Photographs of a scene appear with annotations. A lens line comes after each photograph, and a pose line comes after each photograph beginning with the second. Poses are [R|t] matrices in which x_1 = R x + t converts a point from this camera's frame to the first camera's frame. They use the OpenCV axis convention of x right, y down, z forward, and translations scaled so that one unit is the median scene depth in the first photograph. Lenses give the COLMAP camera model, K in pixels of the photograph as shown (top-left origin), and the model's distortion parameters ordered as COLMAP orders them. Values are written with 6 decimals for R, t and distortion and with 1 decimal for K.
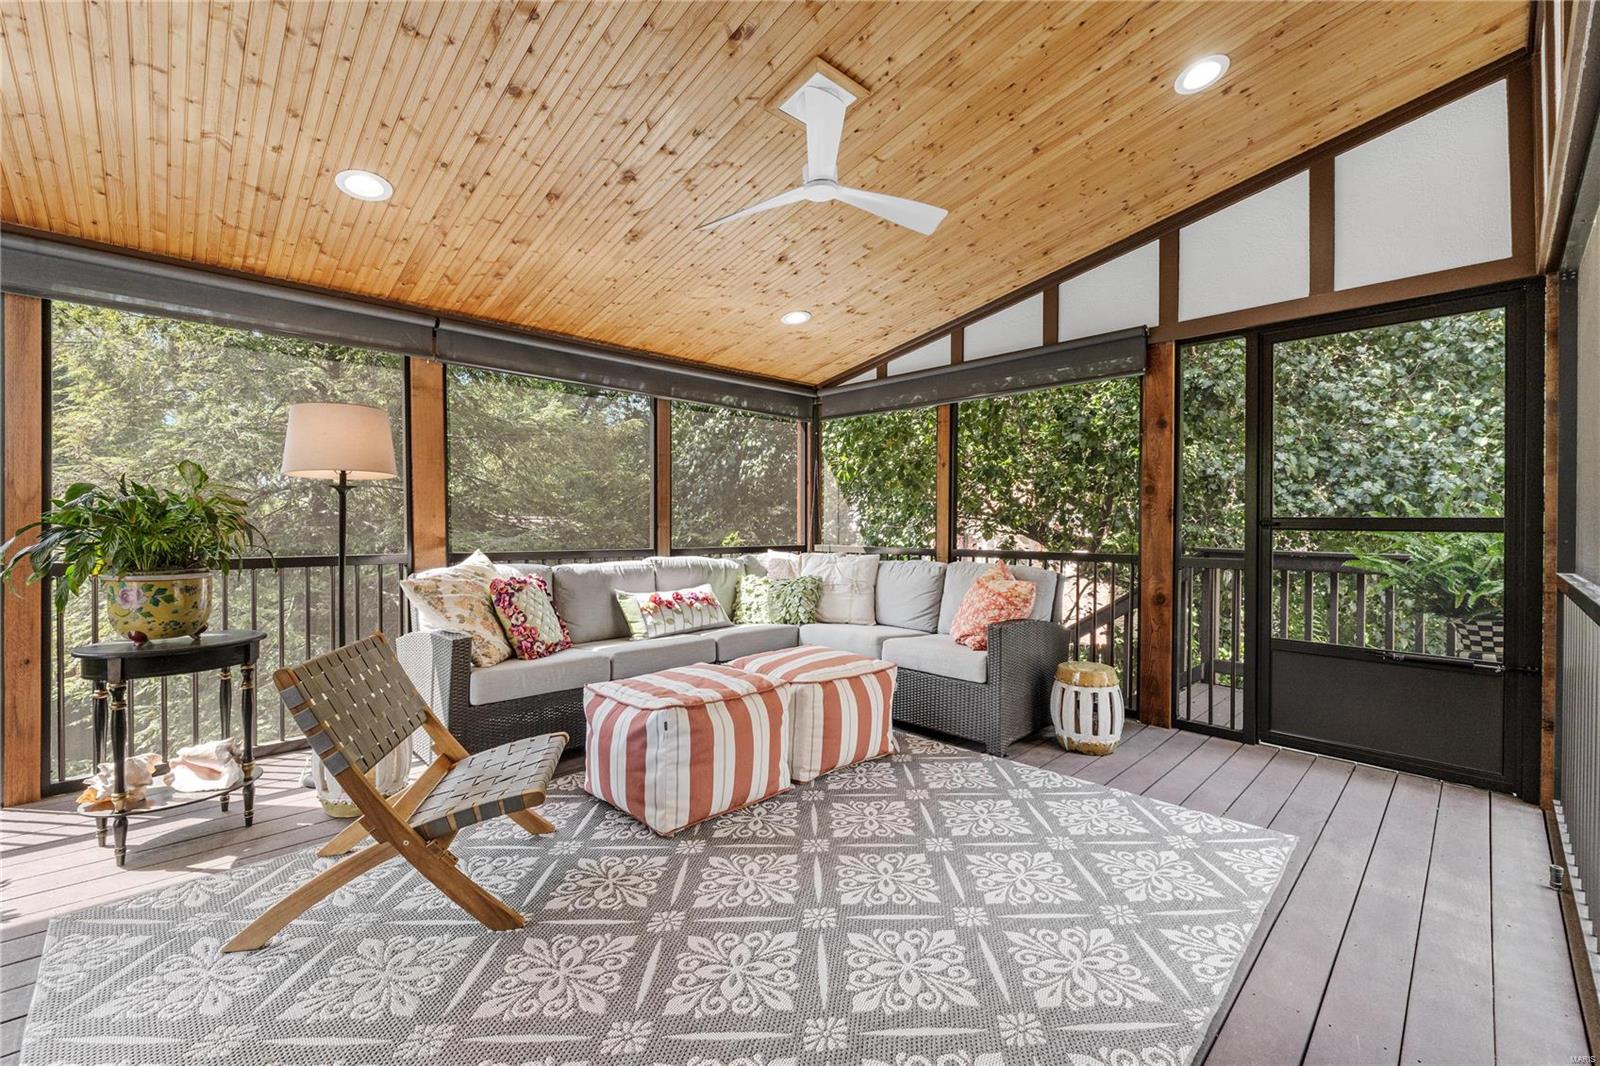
lens RADIAL K [[679.1, 0, 801.1], [0, 679.1, 527.3], [0, 0, 1]] dist [-0.001641, 0.000307]
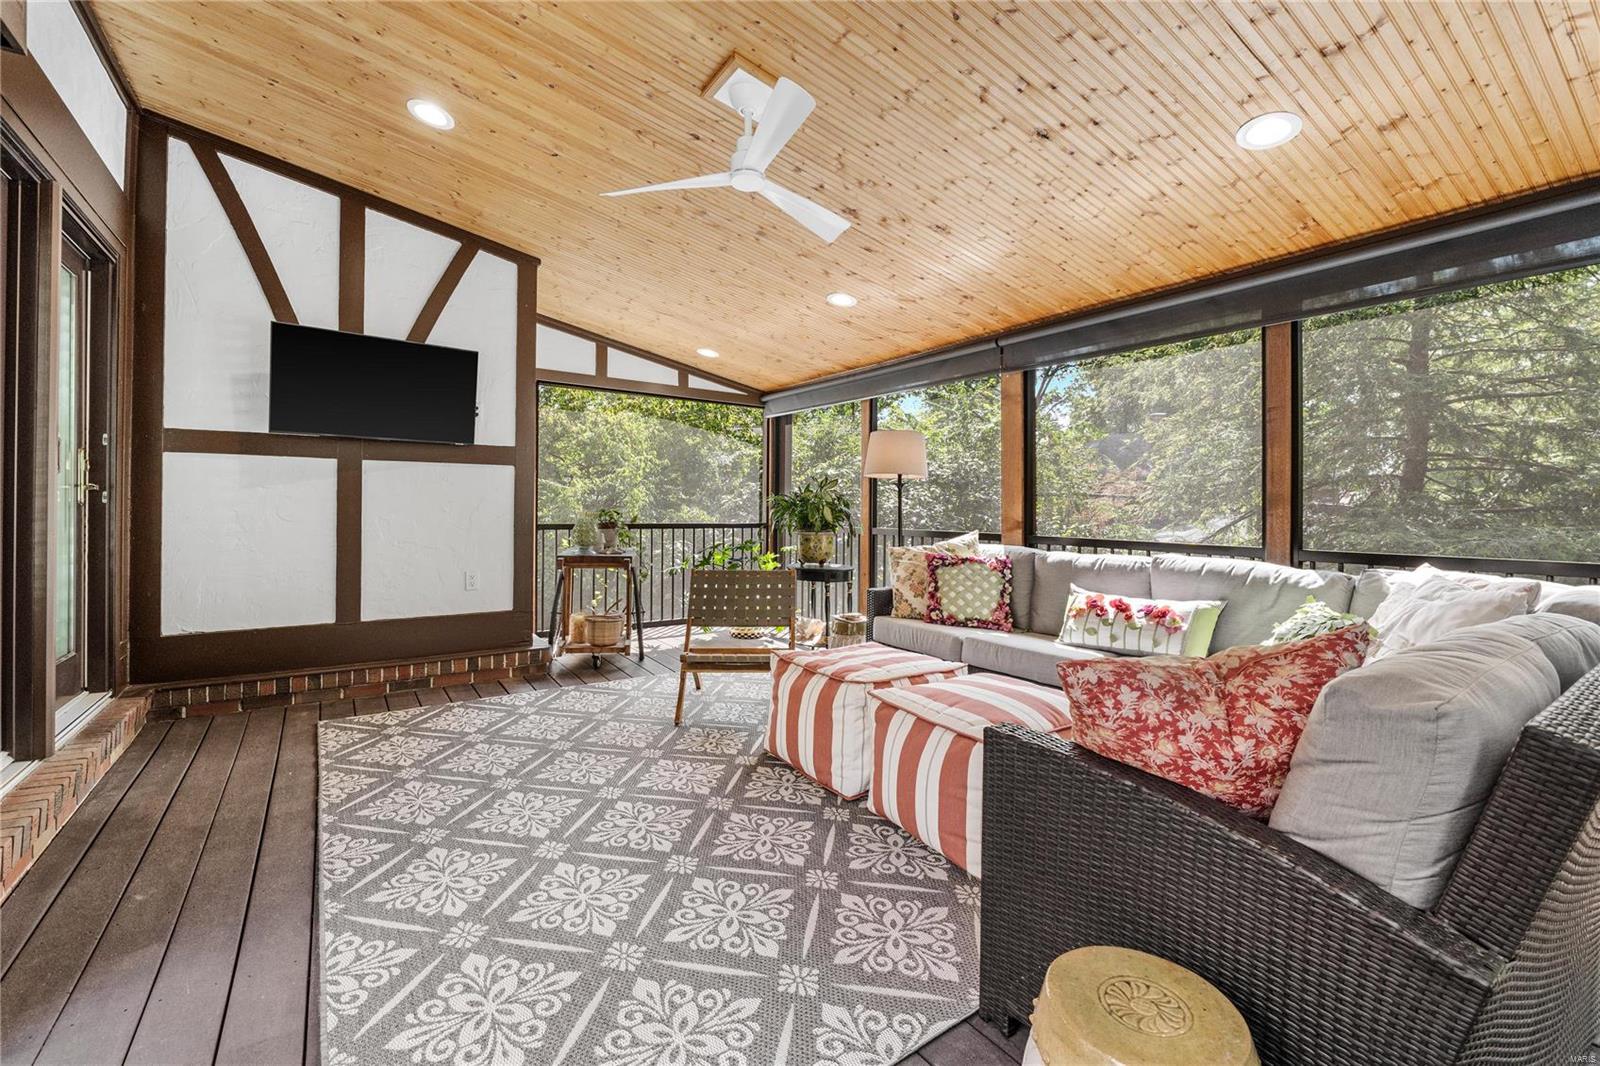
lens RADIAL K [[679.1, 0, 816.9], [0, 679.1, 508.7], [0, 0, 1]] dist [-0.001641, 0.000307]
pose [[-0.173608, -0.004359, -0.984805, 1.023450], [-0.015501, 0.999878, -0.001693, 0.001281], [0.984693, 0.014972, -0.173655, 1.290154]]
